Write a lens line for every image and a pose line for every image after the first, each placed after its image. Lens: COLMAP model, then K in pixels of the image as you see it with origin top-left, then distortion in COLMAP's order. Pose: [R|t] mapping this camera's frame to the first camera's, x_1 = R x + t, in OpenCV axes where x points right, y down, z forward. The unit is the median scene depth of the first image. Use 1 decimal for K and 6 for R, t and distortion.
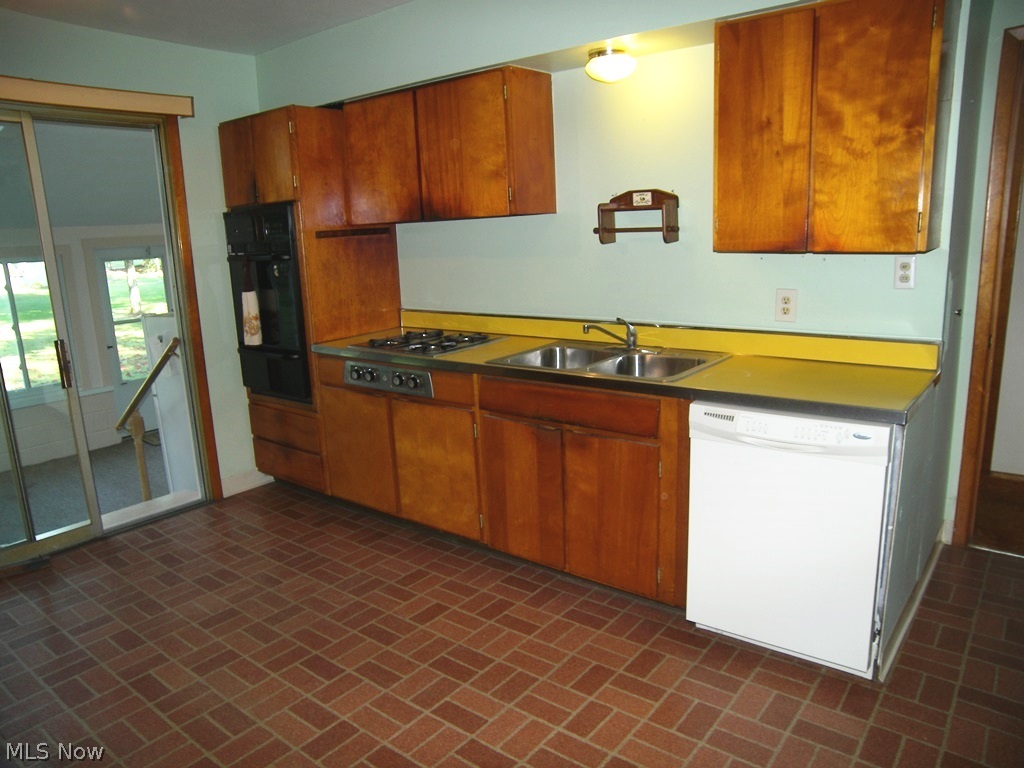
lens RADIAL K [[724.6, 0, 514.1], [0, 724.6, 389.0], [0, 0, 1]] dist [-0.144497, 0.107675]
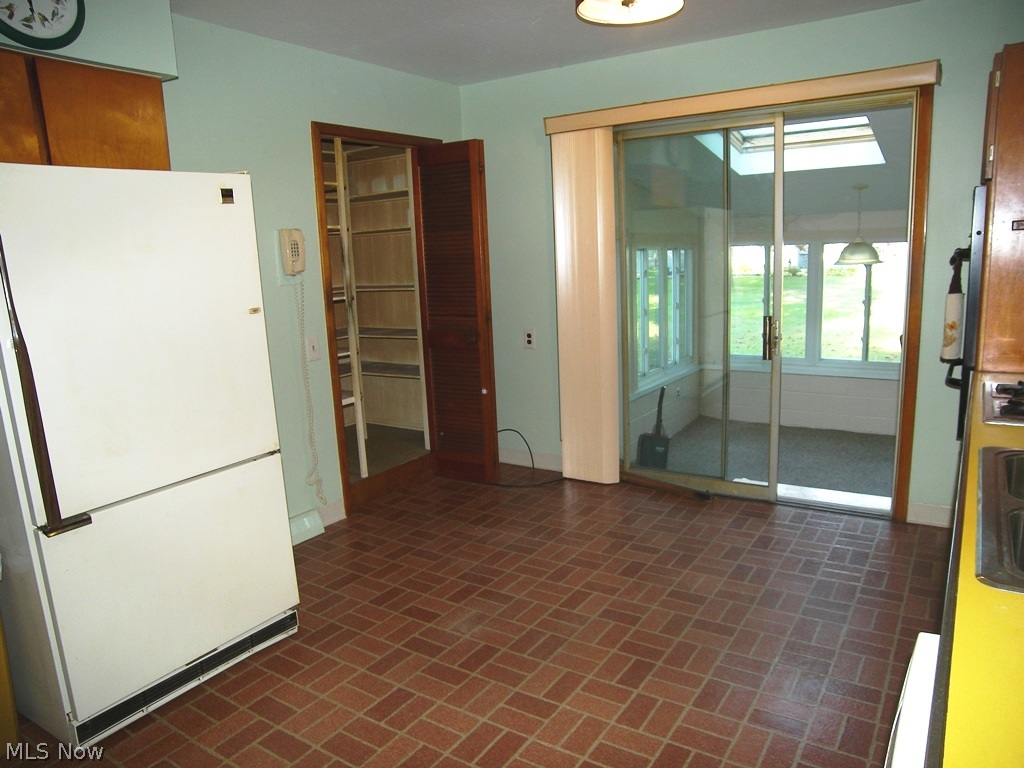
lens RADIAL K [[724.6, 0, 514.1], [0, 724.6, 389.0], [0, 0, 1]] dist [-0.144497, 0.107675]
pose [[0.091198, 0.224227, -0.970260, 0.580712], [-0.174859, 0.962788, 0.206065, -0.163407], [0.980361, 0.150866, 0.127012, 0.637616]]
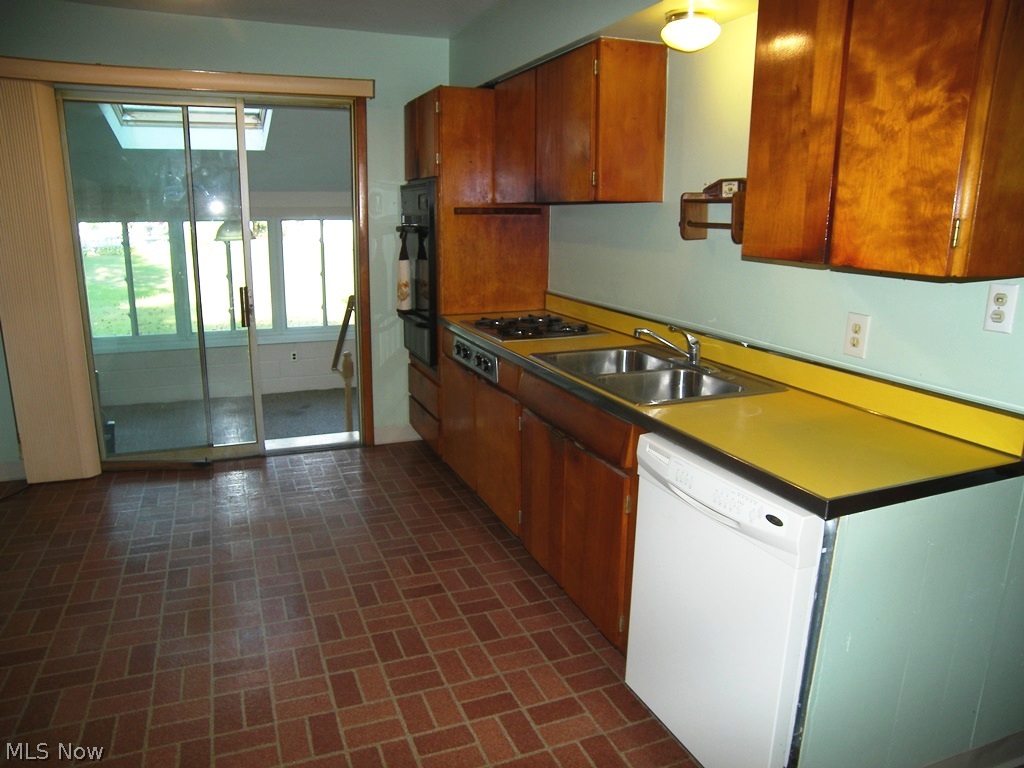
lens RADIAL K [[724.6, 0, 514.1], [0, 724.6, 389.0], [0, 0, 1]] dist [-0.144497, 0.107675]
pose [[0.870306, 0.163571, -0.464555, 0.473576], [-0.151154, 0.986427, 0.064149, -0.060261], [0.468743, 0.014390, 0.883218, 0.179747]]
